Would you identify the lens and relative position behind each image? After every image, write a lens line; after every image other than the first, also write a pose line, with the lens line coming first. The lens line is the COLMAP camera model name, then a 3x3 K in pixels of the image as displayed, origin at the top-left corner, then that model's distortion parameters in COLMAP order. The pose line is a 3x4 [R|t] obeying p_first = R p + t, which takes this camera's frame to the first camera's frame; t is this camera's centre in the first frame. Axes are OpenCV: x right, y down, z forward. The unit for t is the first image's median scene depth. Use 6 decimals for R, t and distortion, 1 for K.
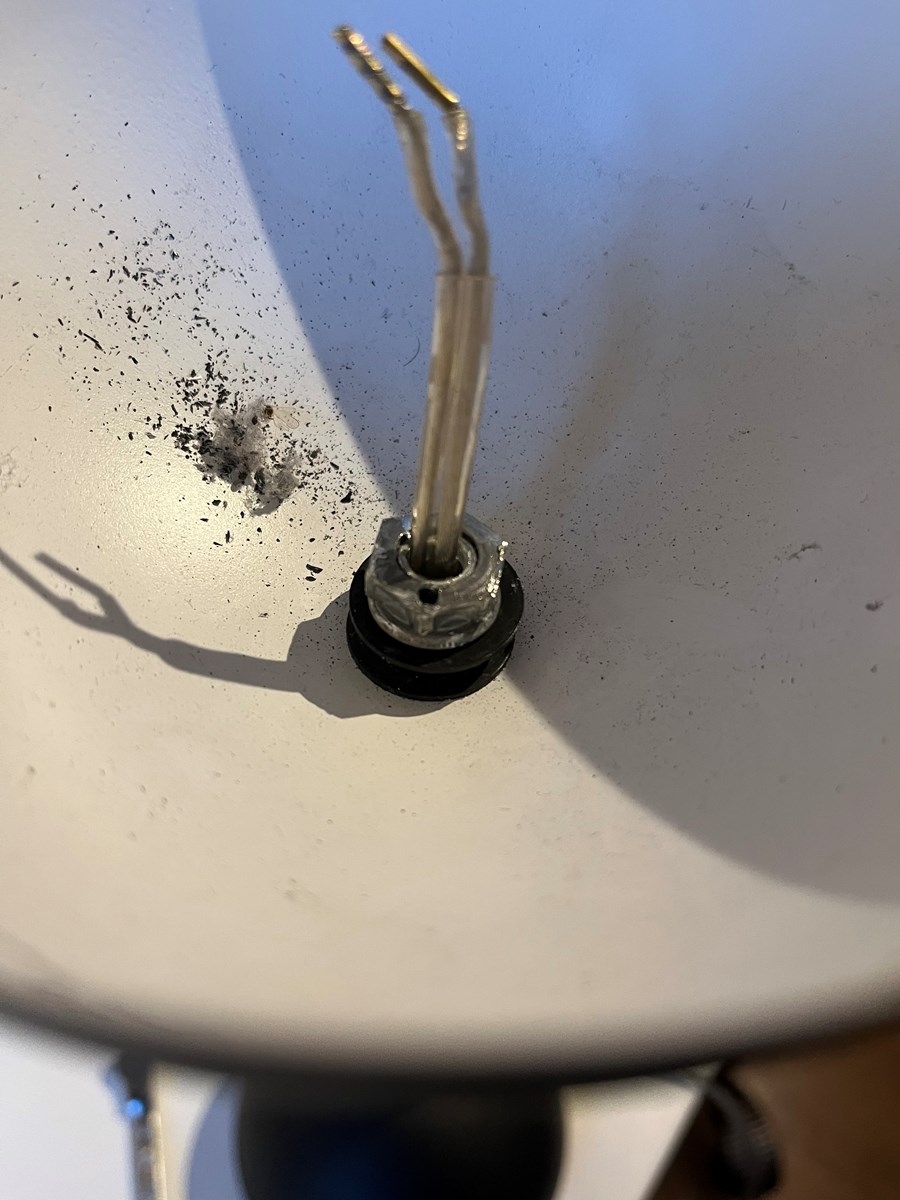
lens RADIAL K [[905.9, 0, 449.7], [0, 905.9, 598.7], [0, 0, 1]] dist [0.034018, -0.014722]
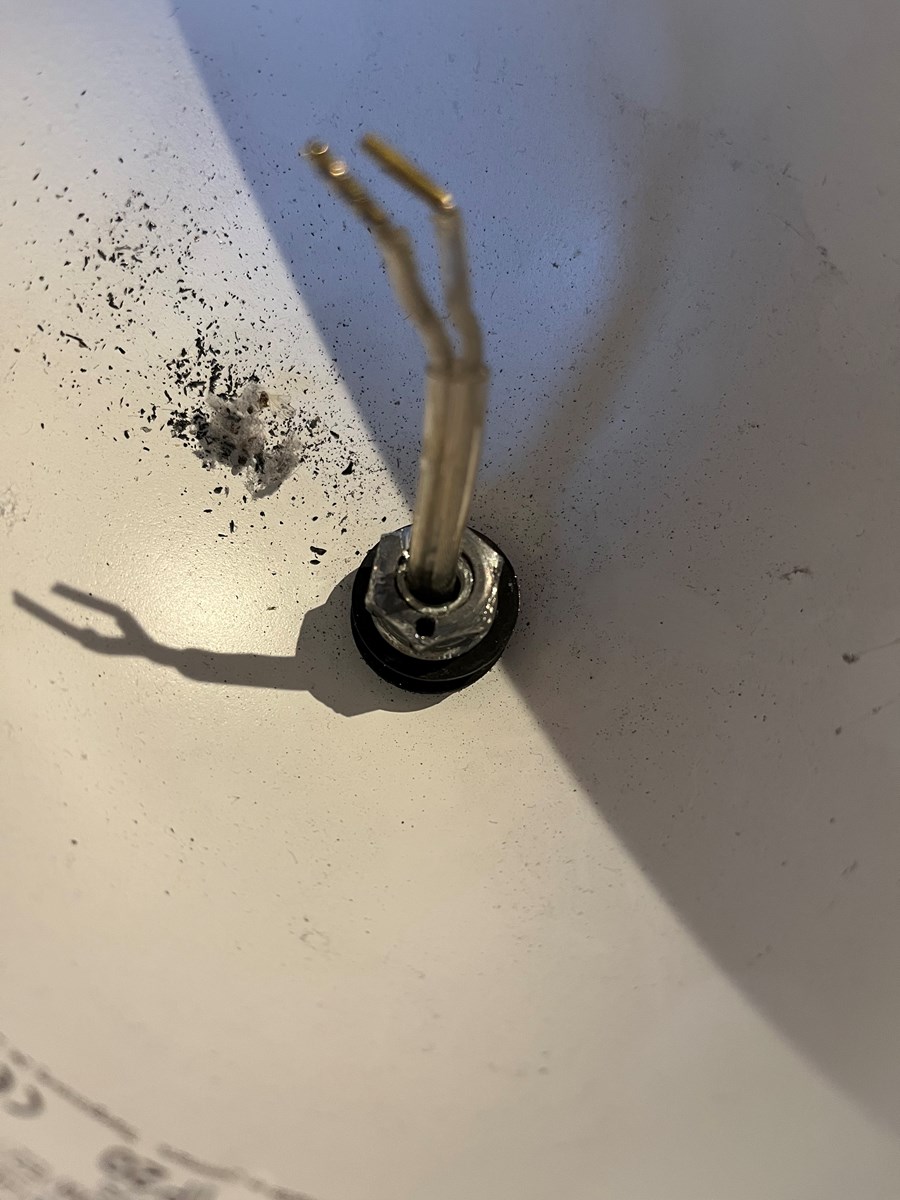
lens RADIAL K [[905.9, 0, 451.1], [0, 905.9, 570.0], [0, 0, 1]] dist [0.034018, -0.014722]
pose [[0.999671, 0.009581, -0.023788, 0.026717], [-0.001530, 0.948217, 0.317620, -0.351444], [0.025599, -0.317479, 0.947920, 0.025248]]
